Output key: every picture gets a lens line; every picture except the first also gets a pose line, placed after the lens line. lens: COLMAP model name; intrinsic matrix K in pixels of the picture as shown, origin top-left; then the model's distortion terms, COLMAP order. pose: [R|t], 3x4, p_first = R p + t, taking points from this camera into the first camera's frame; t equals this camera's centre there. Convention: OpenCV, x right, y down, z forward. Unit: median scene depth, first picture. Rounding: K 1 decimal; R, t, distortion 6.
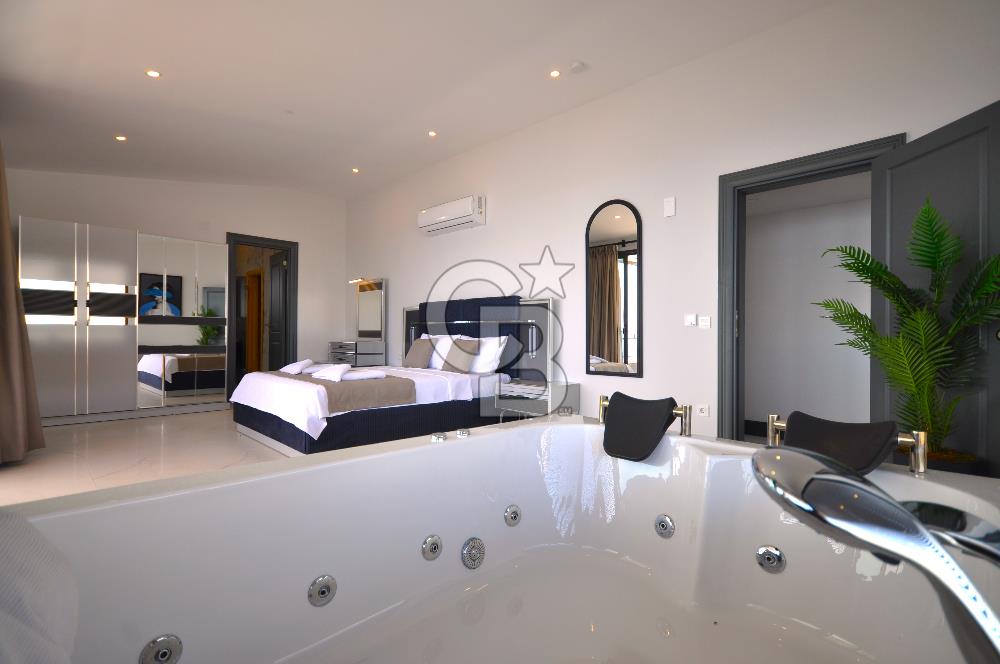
lens RADIAL K [[481.5, 0, 500.0], [0, 481.5, 332.0], [0, 0, 1]] dist [0.010929, -0.000502]
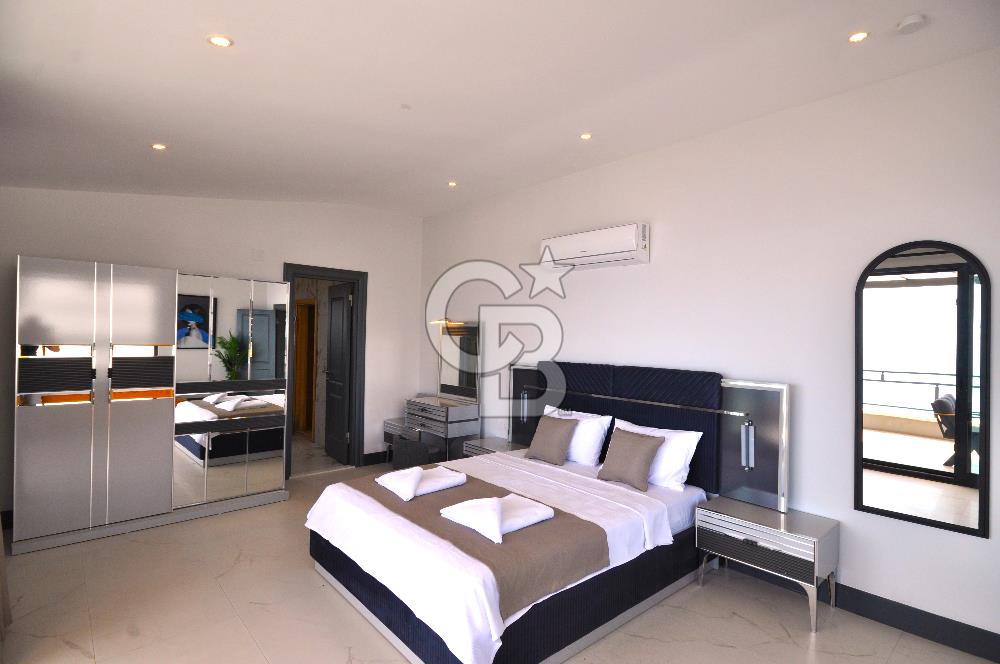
lens RADIAL K [[491.9, 0, 500.0], [0, 491.9, 332.0], [0, 0, 1]] dist [0.011236, 0.000681]
pose [[0.999097, 0.011500, -0.040890, -0.223028], [-0.011619, 0.999929, -0.002673, -0.117880], [0.040856, 0.003145, 0.999160, 0.266533]]
